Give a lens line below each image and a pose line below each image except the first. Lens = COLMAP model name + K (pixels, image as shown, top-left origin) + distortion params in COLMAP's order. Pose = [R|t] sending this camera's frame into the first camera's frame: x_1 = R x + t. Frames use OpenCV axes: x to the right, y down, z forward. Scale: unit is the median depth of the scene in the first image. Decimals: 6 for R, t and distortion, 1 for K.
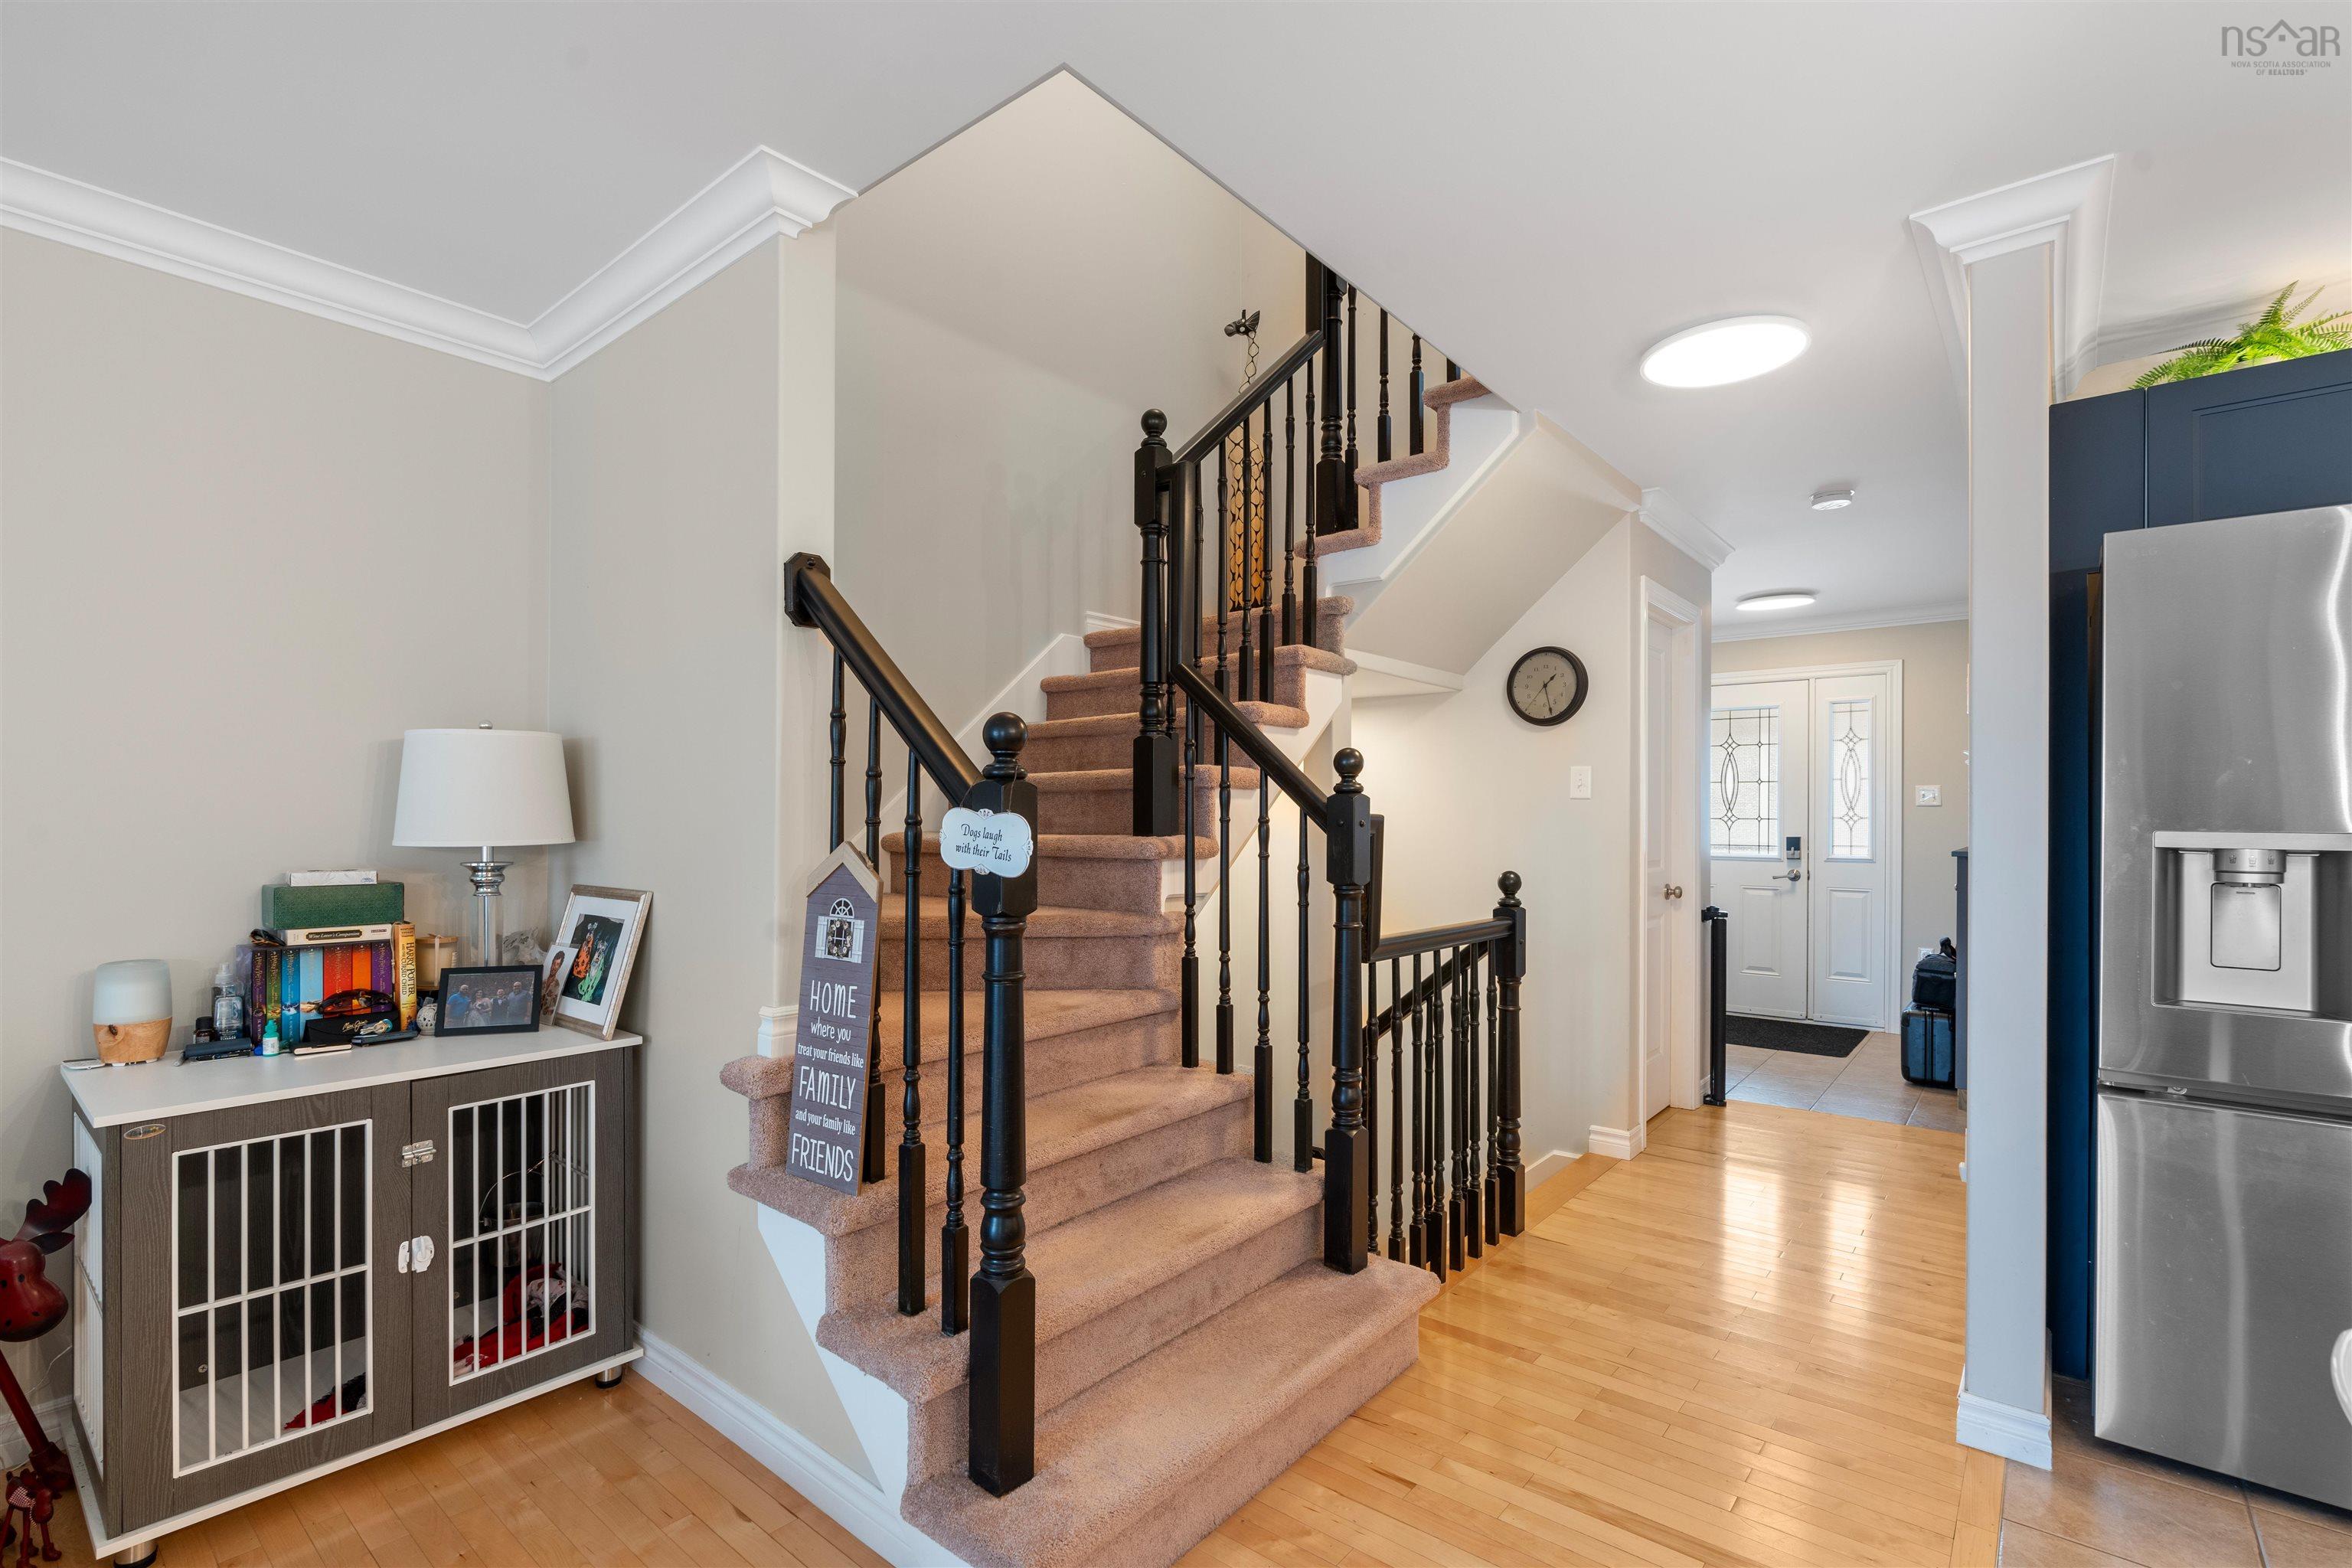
lens RADIAL K [[1068.6, 0, 1149.6], [0, 1068.6, 810.9], [0, 0, 1]] dist [-0.013274, 0.004722]
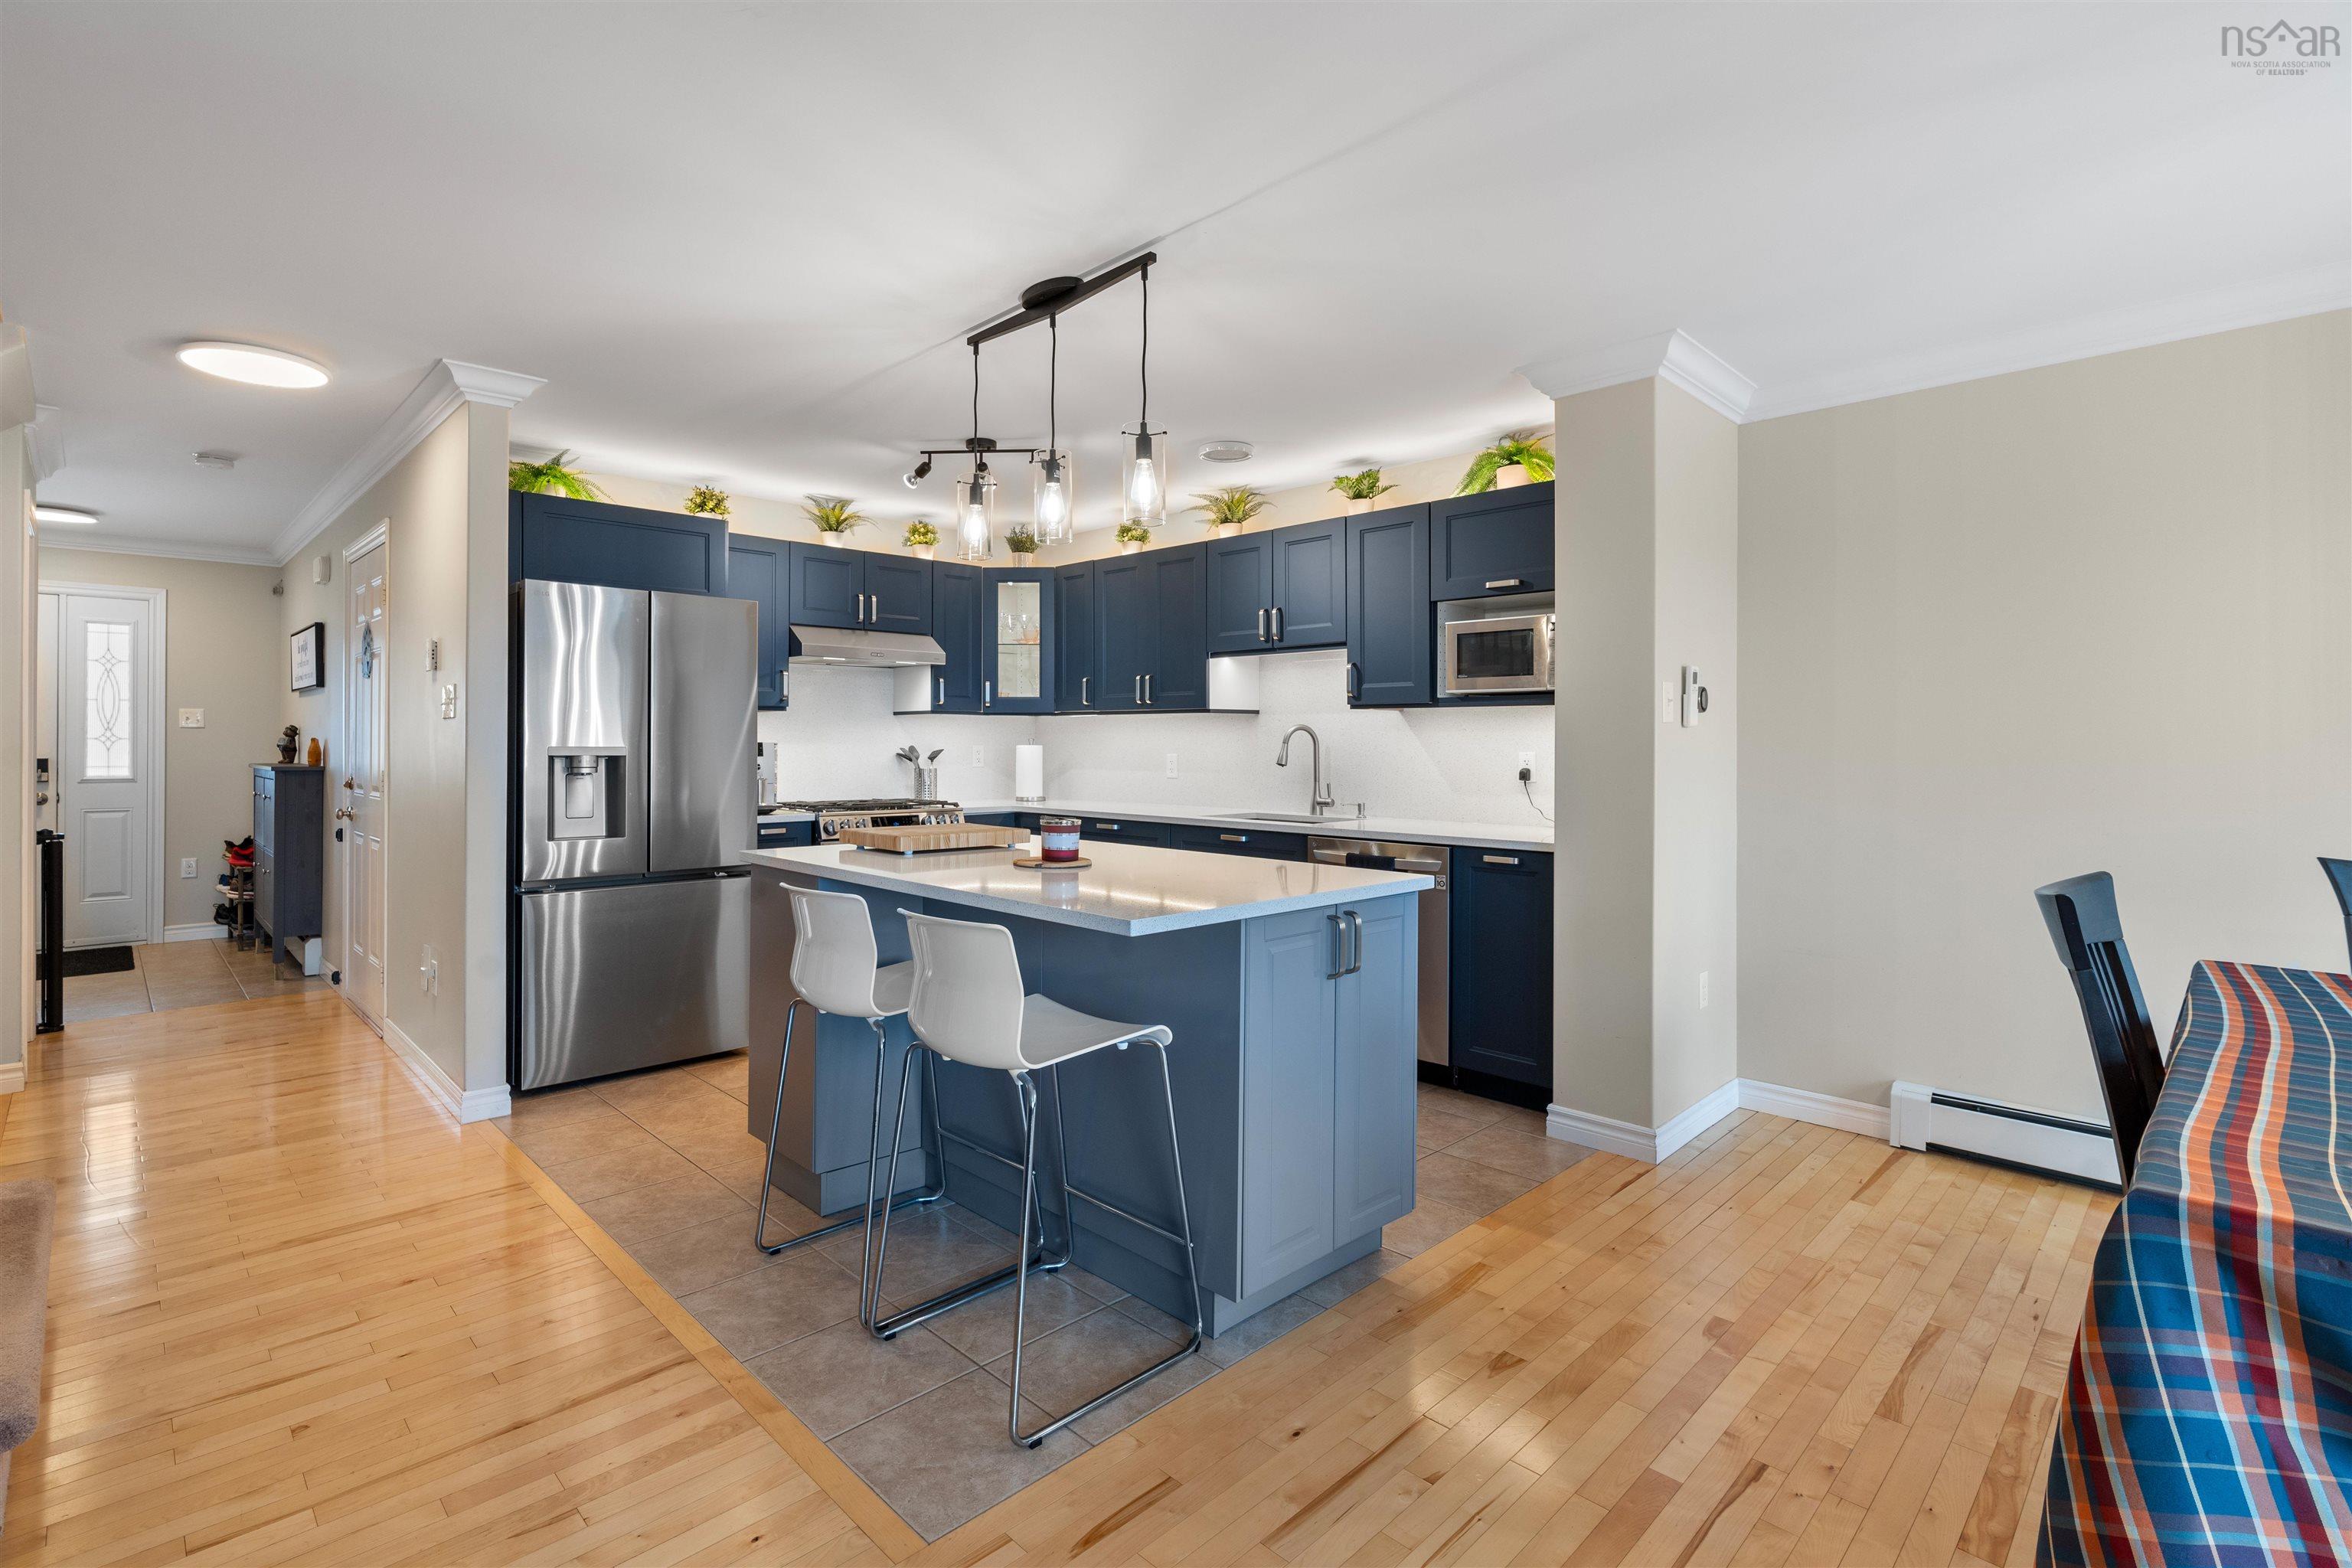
lens RADIAL K [[1068.6, 0, 1140.5], [0, 1068.6, 745.3], [0, 0, 1]] dist [-0.013274, 0.004722]
pose [[0.082392, -0.004930, 0.996588, -0.386359], [-0.008699, 0.999946, 0.005665, -0.001676], [-0.996562, -0.009136, 0.082344, -0.084908]]
